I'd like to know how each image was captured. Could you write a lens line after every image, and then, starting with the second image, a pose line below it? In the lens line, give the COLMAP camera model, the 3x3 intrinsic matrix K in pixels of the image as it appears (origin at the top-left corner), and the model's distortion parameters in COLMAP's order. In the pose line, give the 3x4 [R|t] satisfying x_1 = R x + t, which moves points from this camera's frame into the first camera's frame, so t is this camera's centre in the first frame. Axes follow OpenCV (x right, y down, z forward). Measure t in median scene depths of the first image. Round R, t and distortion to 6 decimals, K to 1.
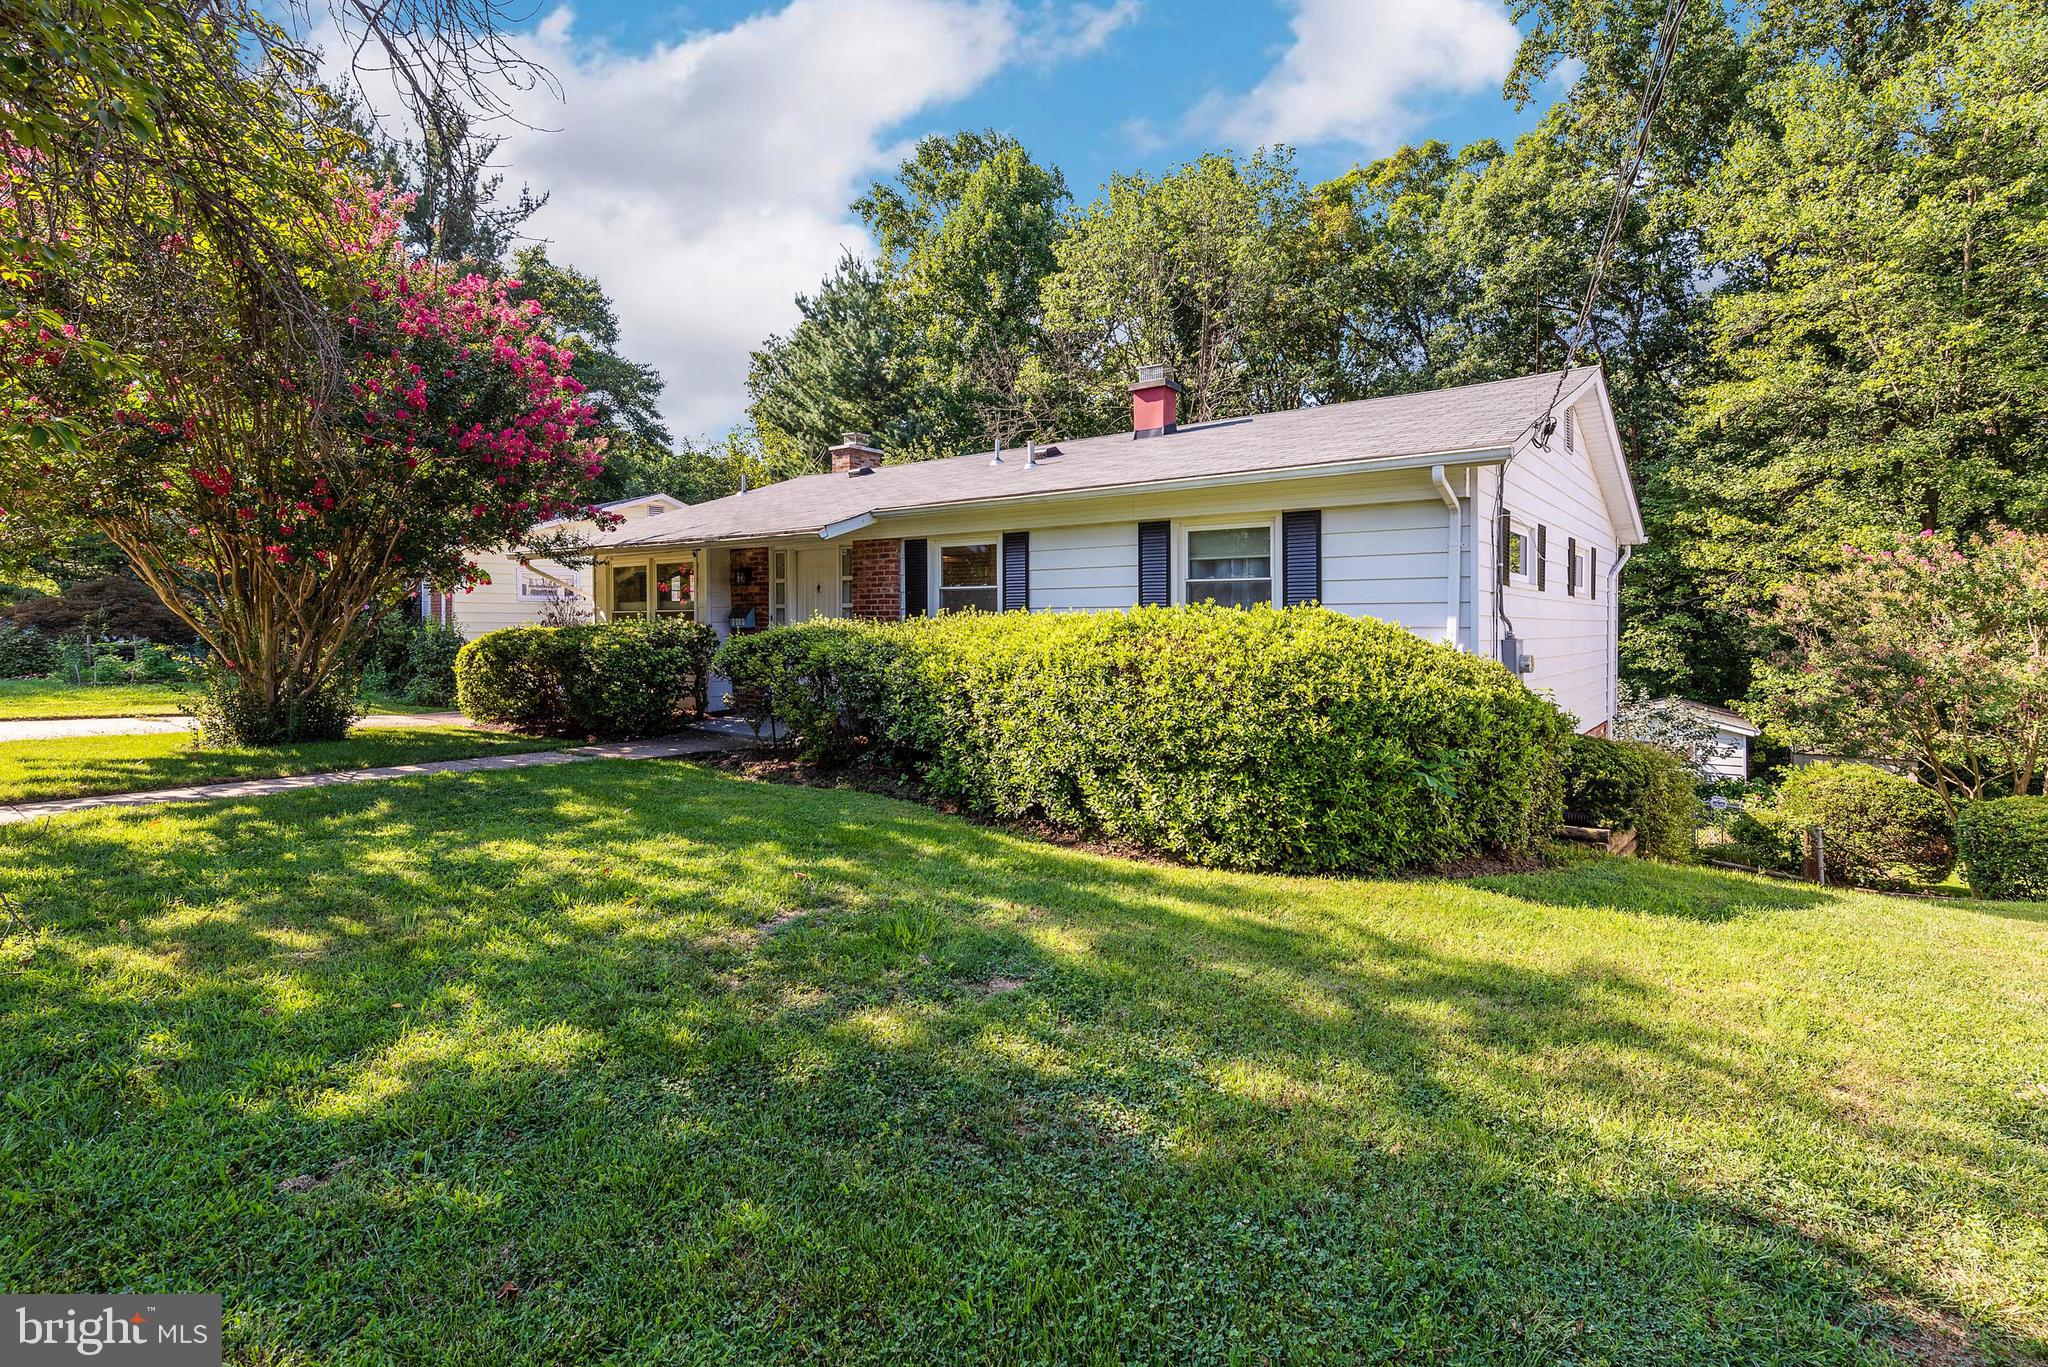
lens RADIAL K [[972.7, 0, 1032.5], [0, 972.7, 674.9], [0, 0, 1]] dist [-0.000008, -0.000223]
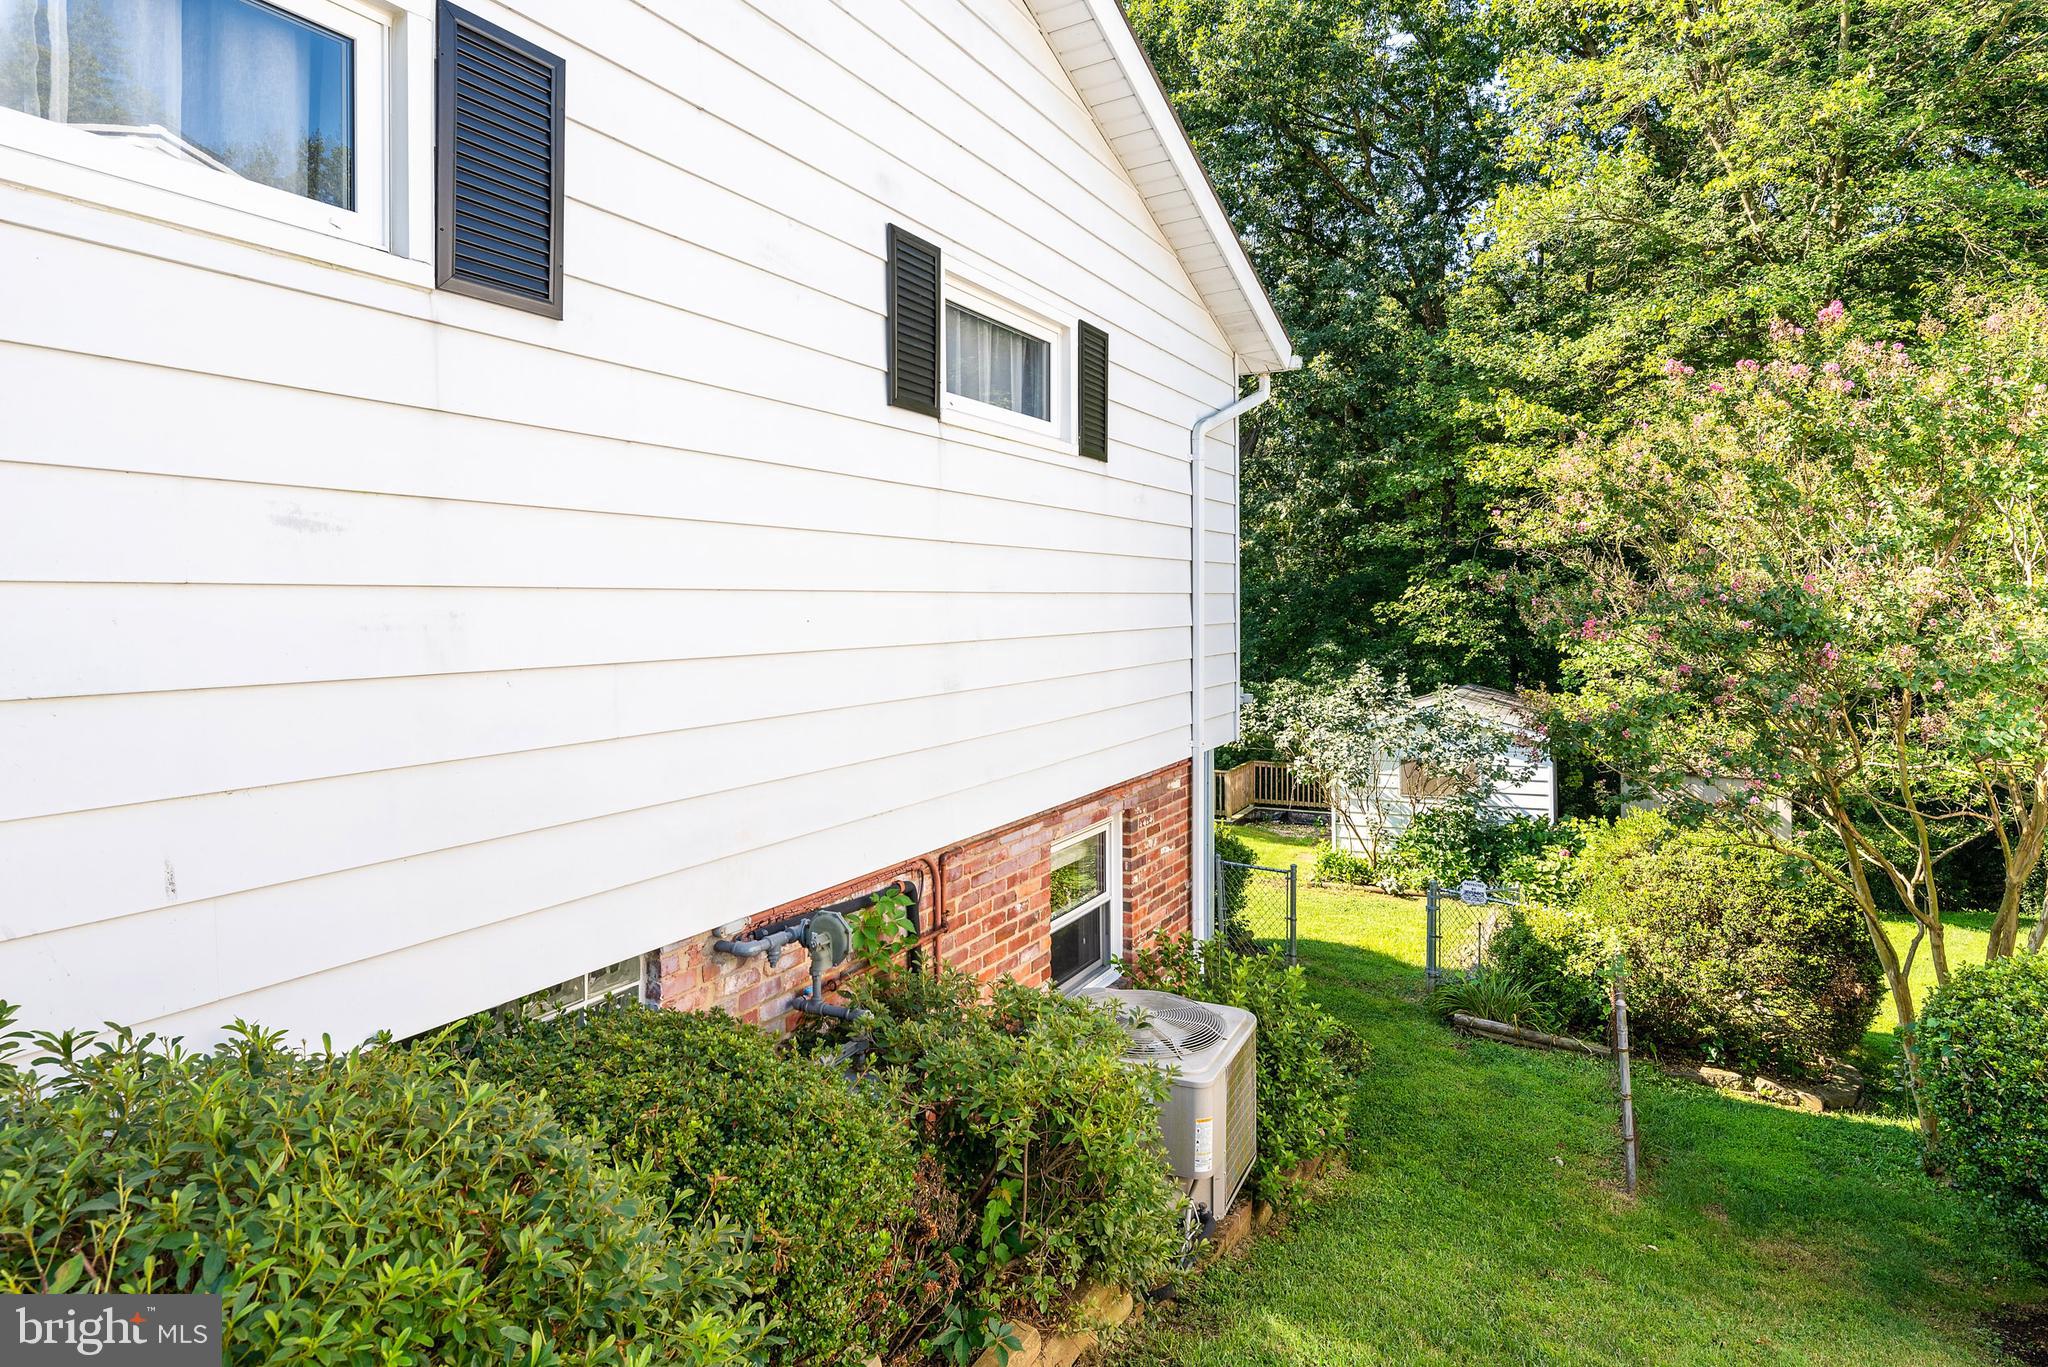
lens RADIAL K [[1186.3, 0, 1026.8], [0, 1186.3, 673.3], [0, 0, 1]] dist [-0.004919, 0.000762]
pose [[0.984209, -0.019452, 0.175938, 0.268296], [0.018071, 0.999792, 0.009448, 0.001572], [-0.176086, -0.006120, 0.984356, 0.309240]]
